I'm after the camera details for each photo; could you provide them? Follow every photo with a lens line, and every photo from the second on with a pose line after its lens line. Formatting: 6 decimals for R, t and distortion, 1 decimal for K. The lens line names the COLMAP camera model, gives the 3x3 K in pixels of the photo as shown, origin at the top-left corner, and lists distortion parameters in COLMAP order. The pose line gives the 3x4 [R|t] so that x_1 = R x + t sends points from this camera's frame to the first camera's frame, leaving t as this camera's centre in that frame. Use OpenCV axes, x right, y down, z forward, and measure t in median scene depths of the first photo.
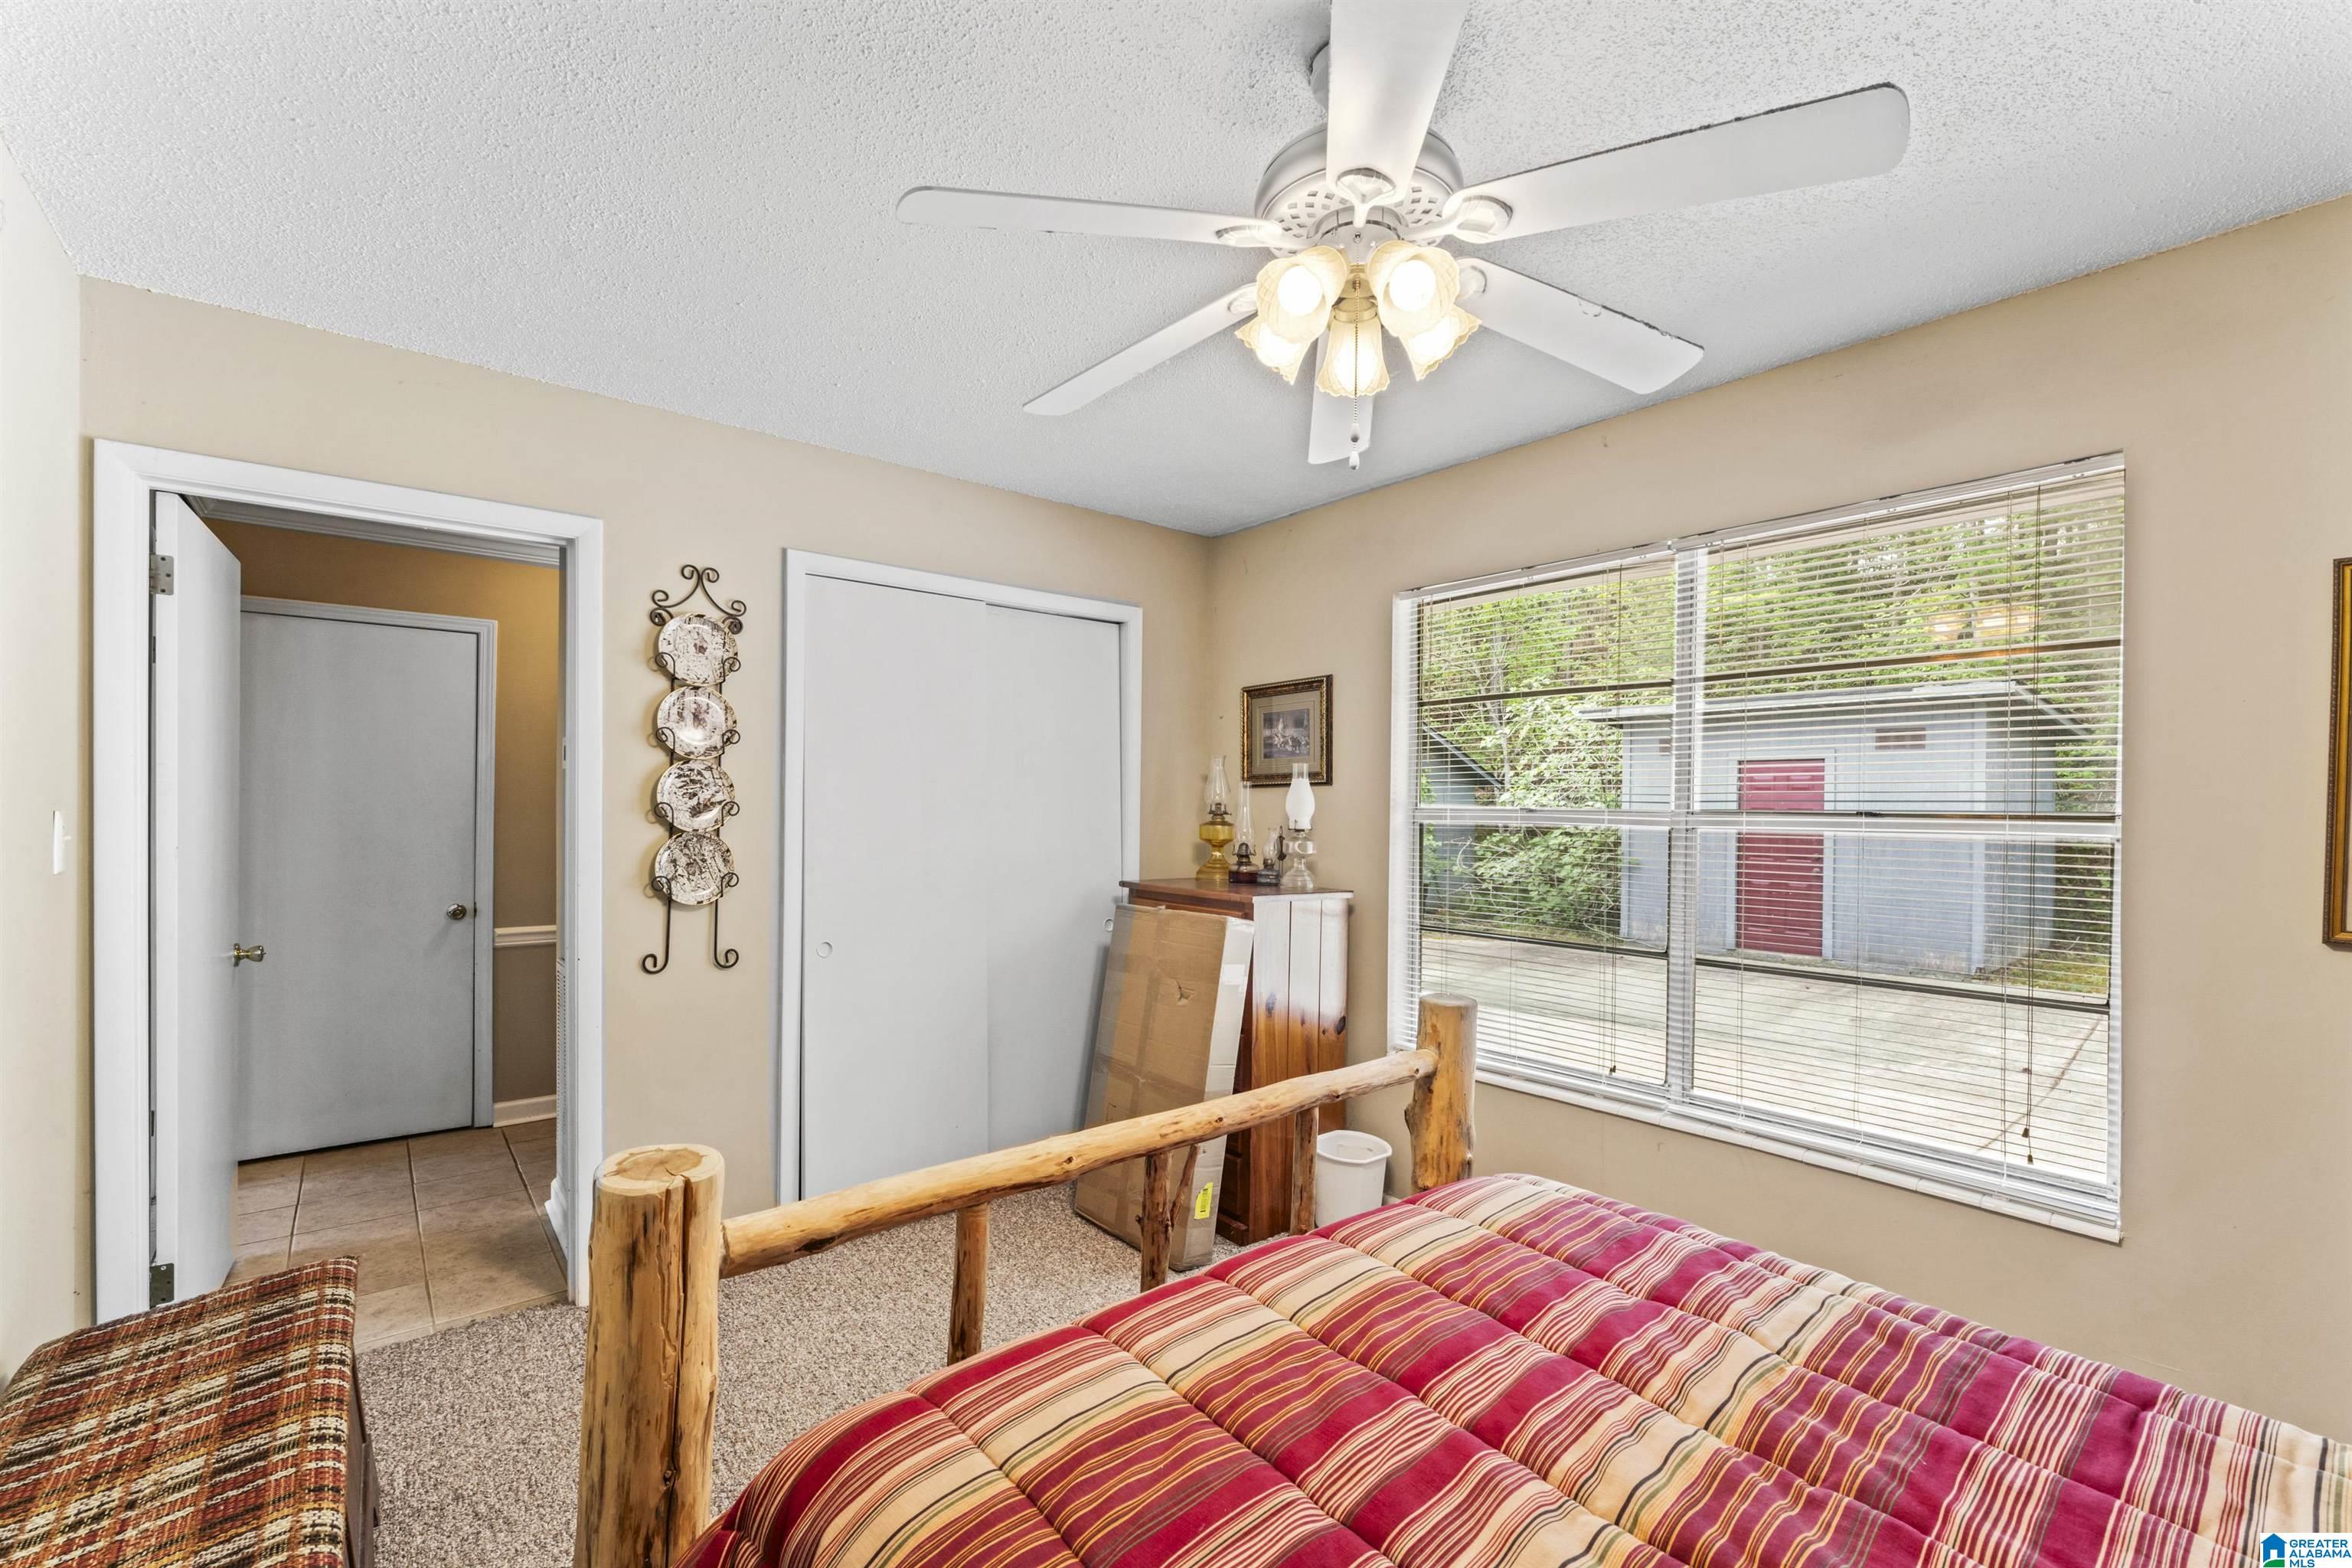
lens RADIAL K [[1005.5, 0, 1178.7], [0, 1005.5, 798.0], [0, 0, 1]] dist [-0.000227, -0.000256]
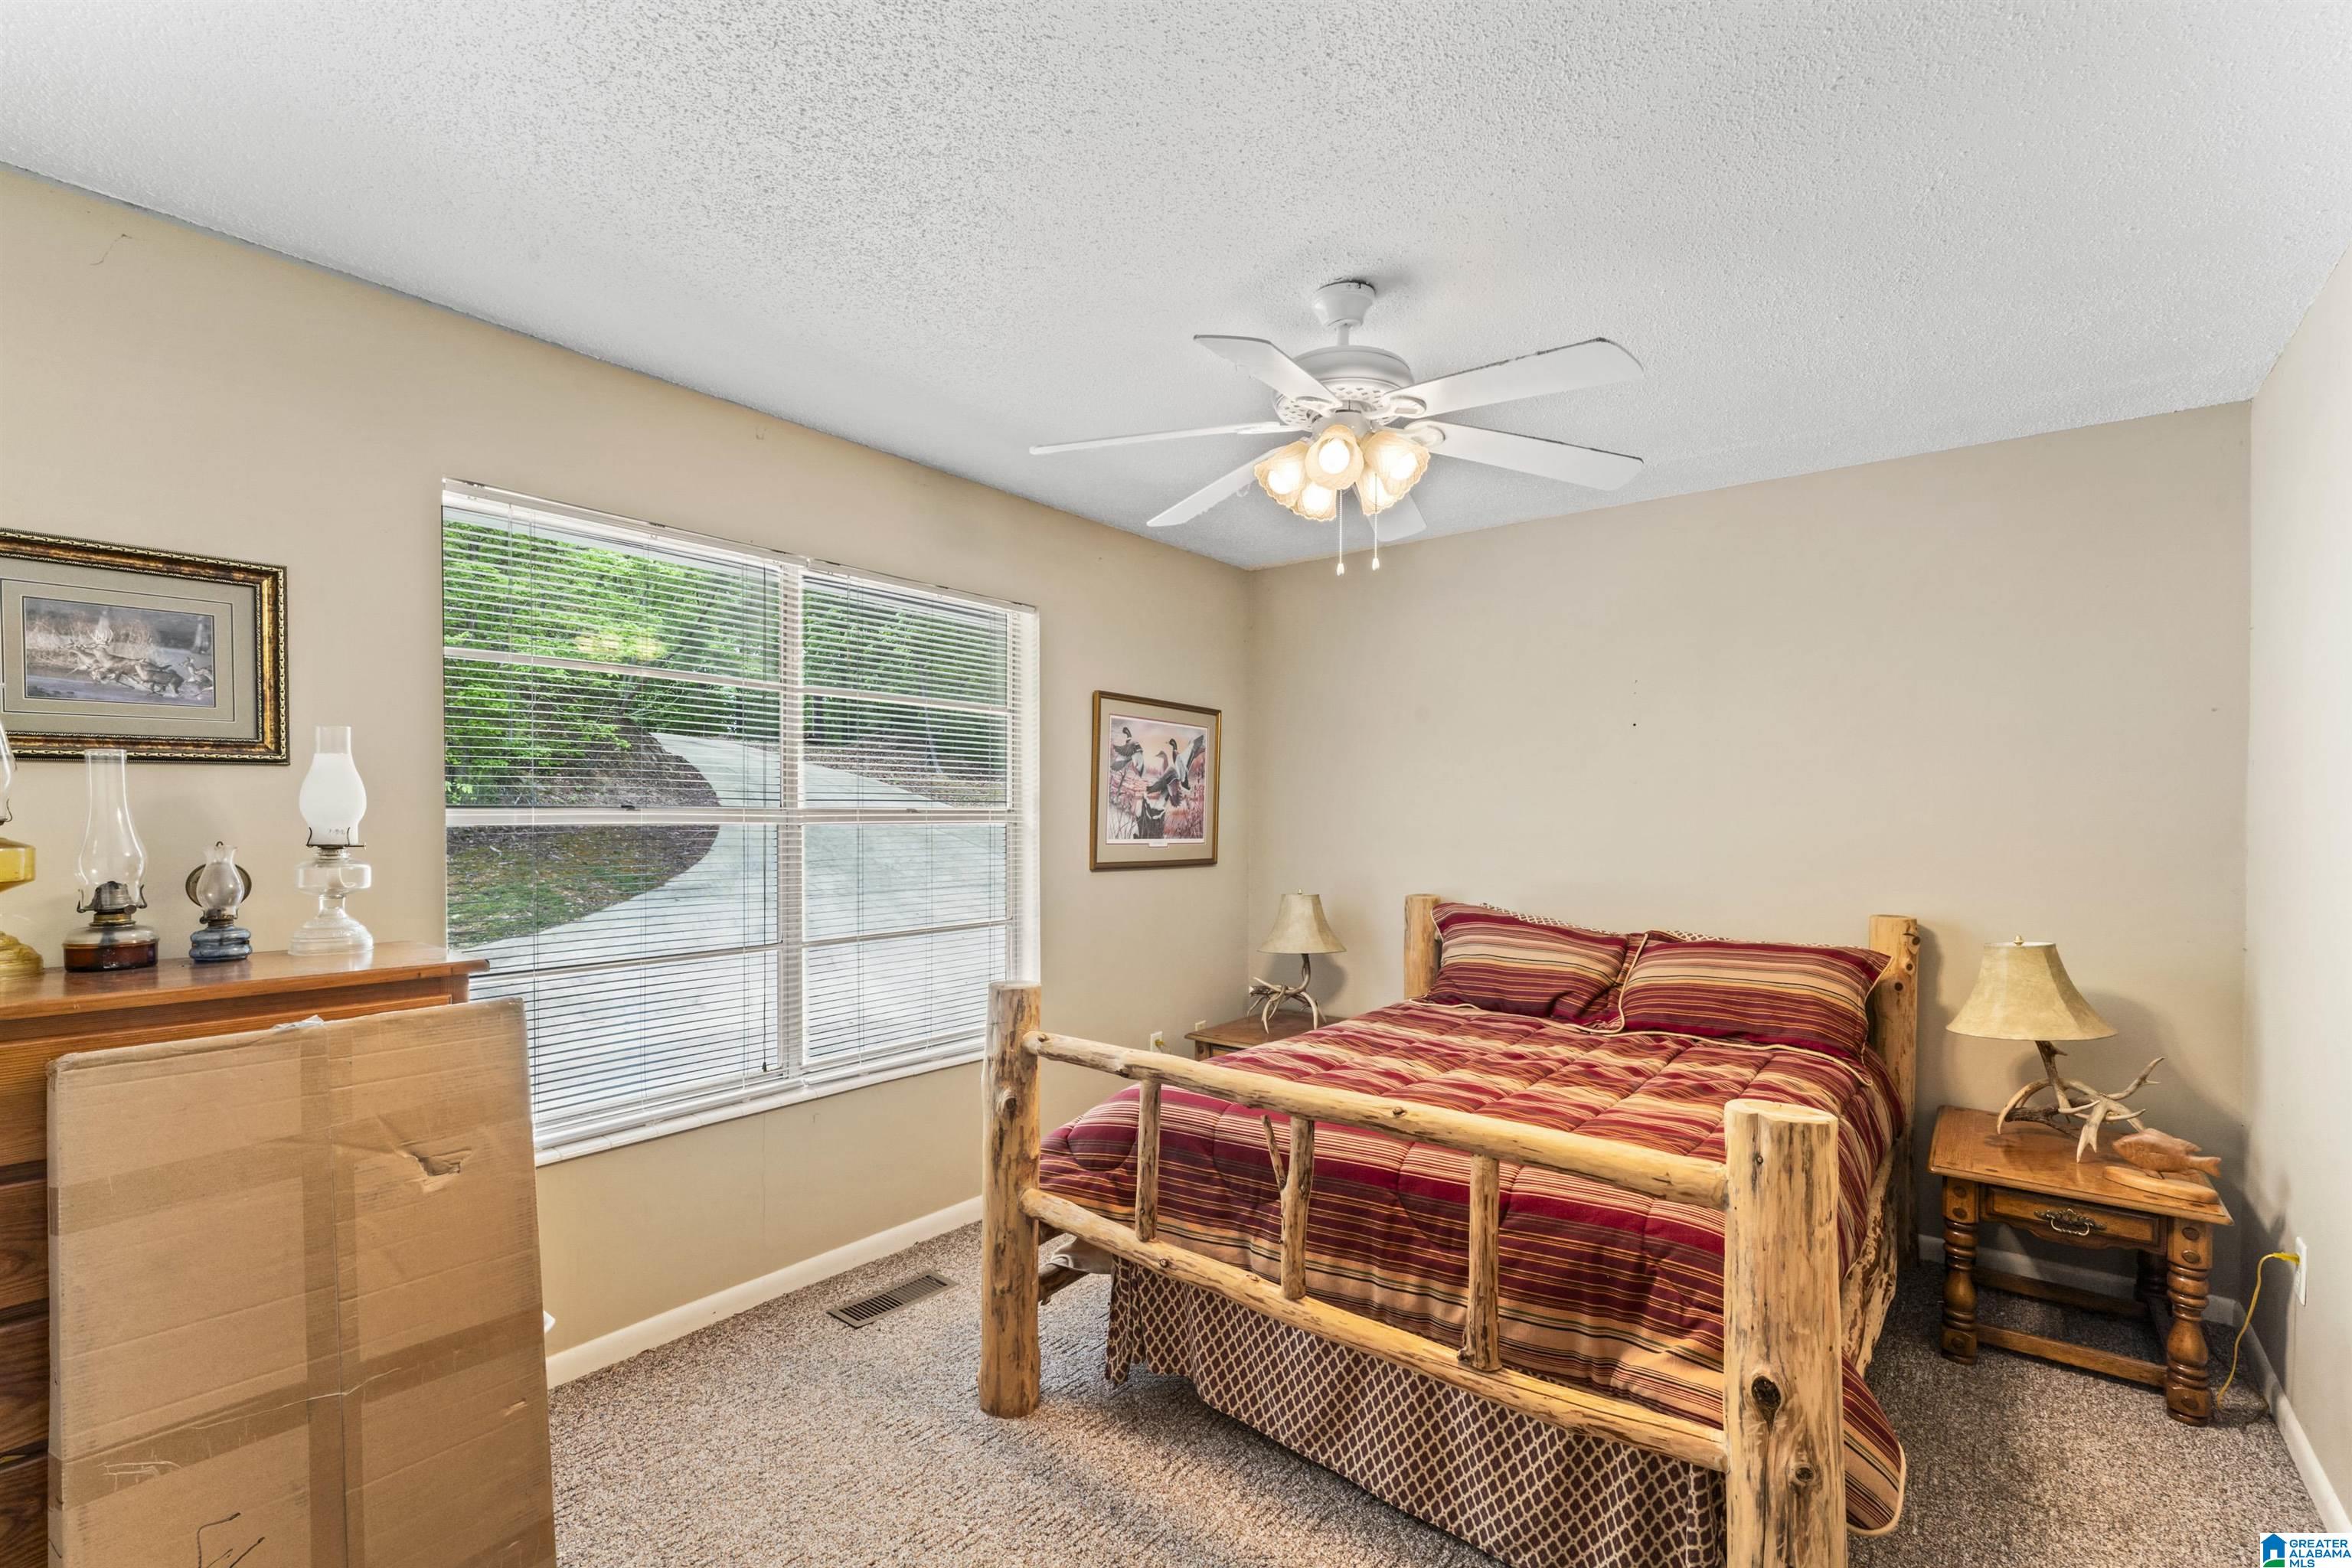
lens RADIAL K [[1005.5, 0, 1178.7], [0, 1005.5, 798.0], [0, 0, 1]] dist [-0.000227, -0.000256]
pose [[-0.211881, 0.009017, 0.977254, -0.495484], [-0.010148, 0.999883, -0.011426, 0.006825], [-0.977243, -0.012338, -0.211765, 0.627496]]
